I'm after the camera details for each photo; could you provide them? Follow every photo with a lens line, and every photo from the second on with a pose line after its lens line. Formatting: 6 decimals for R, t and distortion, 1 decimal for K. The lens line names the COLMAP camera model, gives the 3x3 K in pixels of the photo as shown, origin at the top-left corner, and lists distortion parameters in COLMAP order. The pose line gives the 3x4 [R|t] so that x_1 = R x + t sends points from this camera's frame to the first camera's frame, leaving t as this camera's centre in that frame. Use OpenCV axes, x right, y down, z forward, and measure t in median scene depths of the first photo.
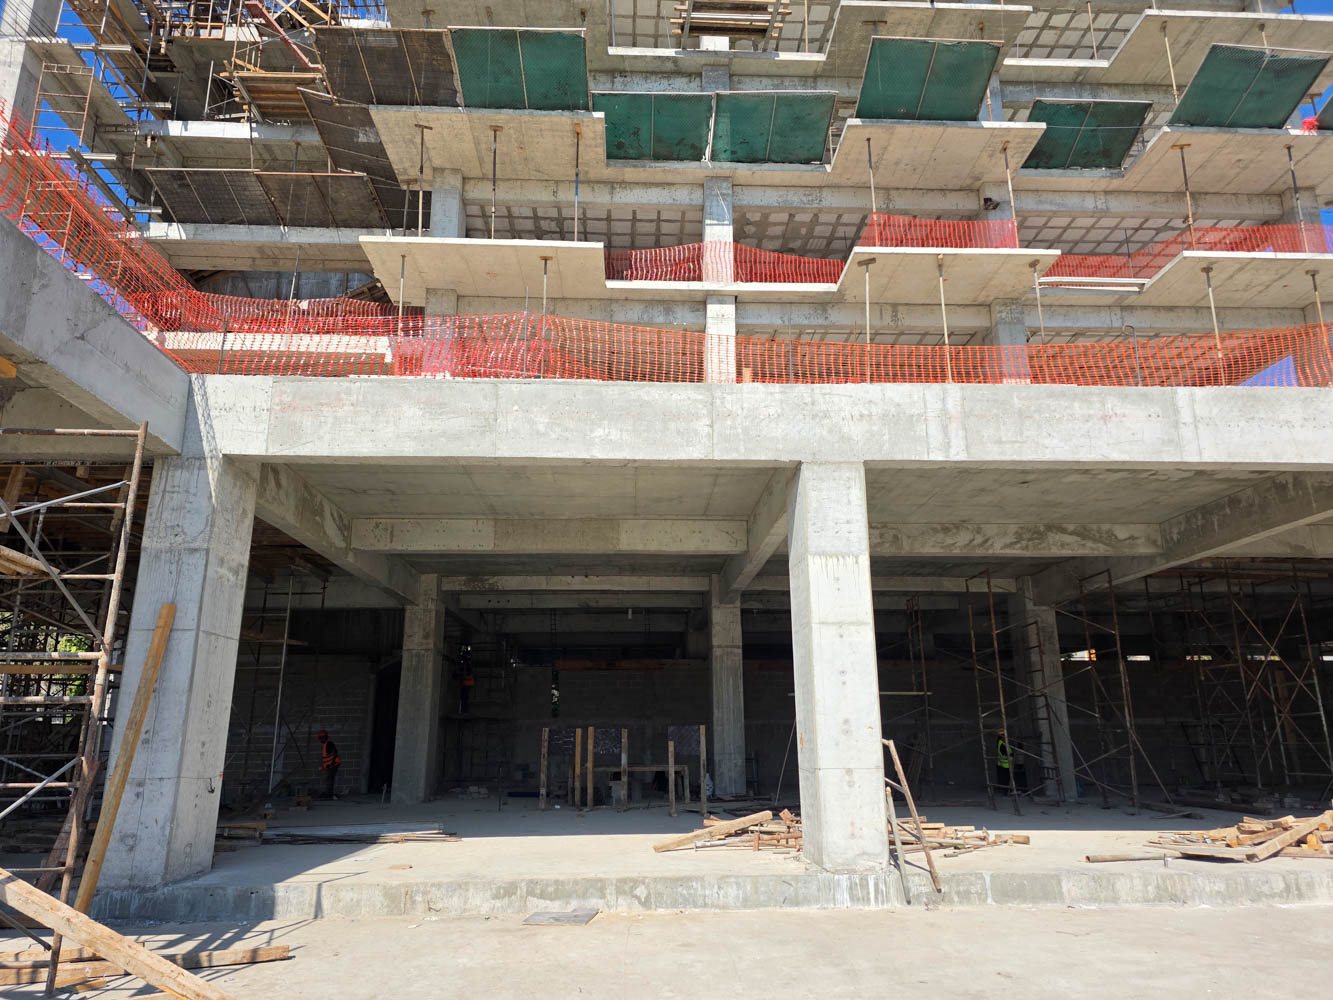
lens RADIAL K [[931.2, 0, 666.5], [0, 931.2, 500.0], [0, 0, 1]] dist [0.005456, -0.004605]
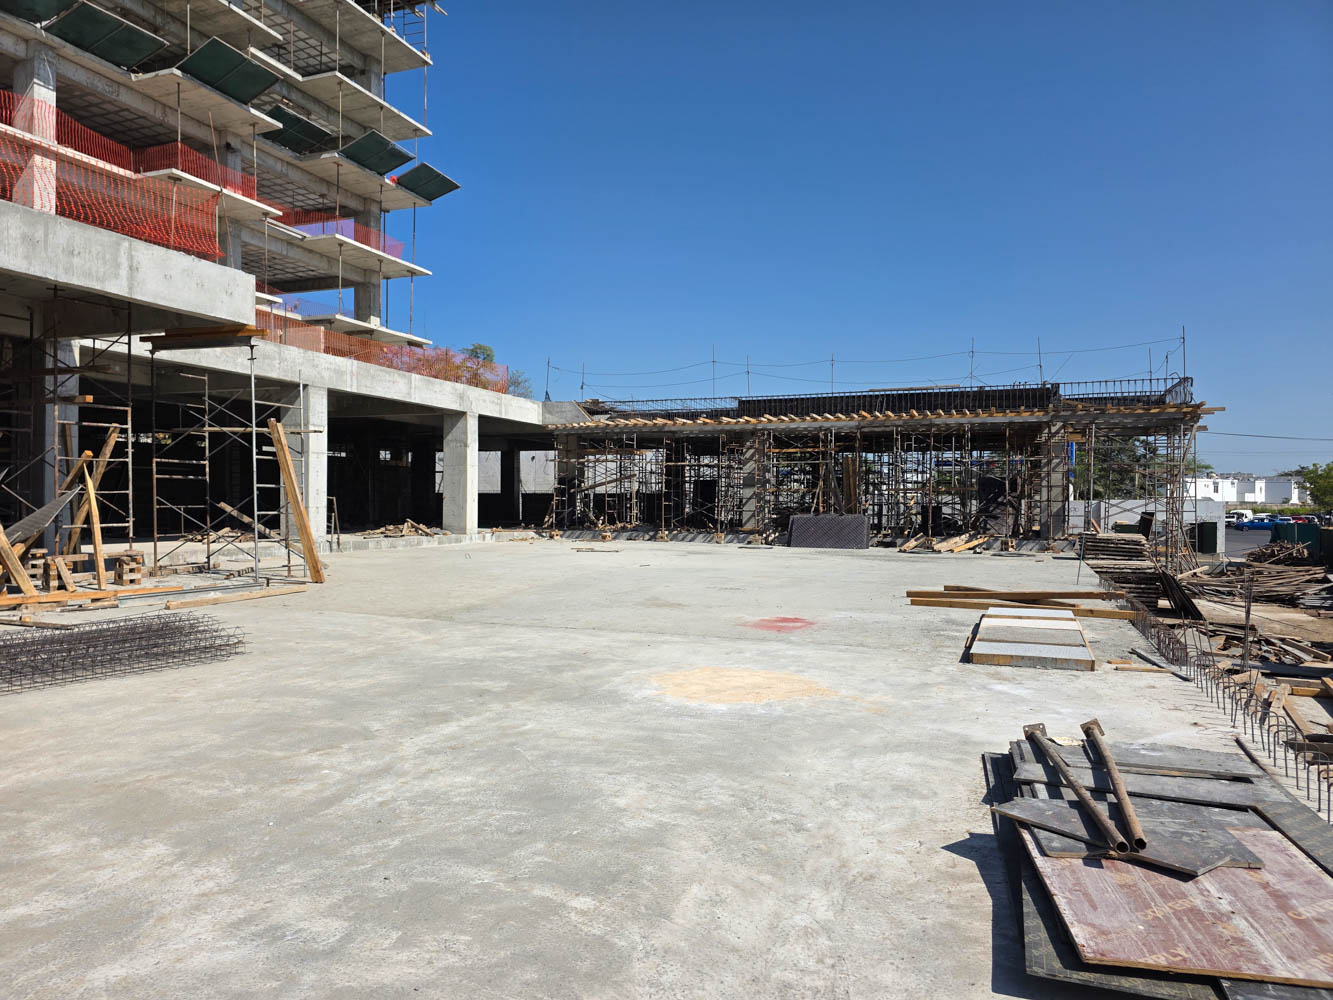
lens RADIAL K [[931.2, 0, 666.5], [0, 931.2, 500.0], [0, 0, 1]] dist [0.005456, -0.004605]
pose [[0.407254, 0.010963, 0.913249, -0.831479], [-0.256943, 0.960917, 0.103045, -0.119706], [-0.876427, -0.276618, 0.394154, -0.422803]]
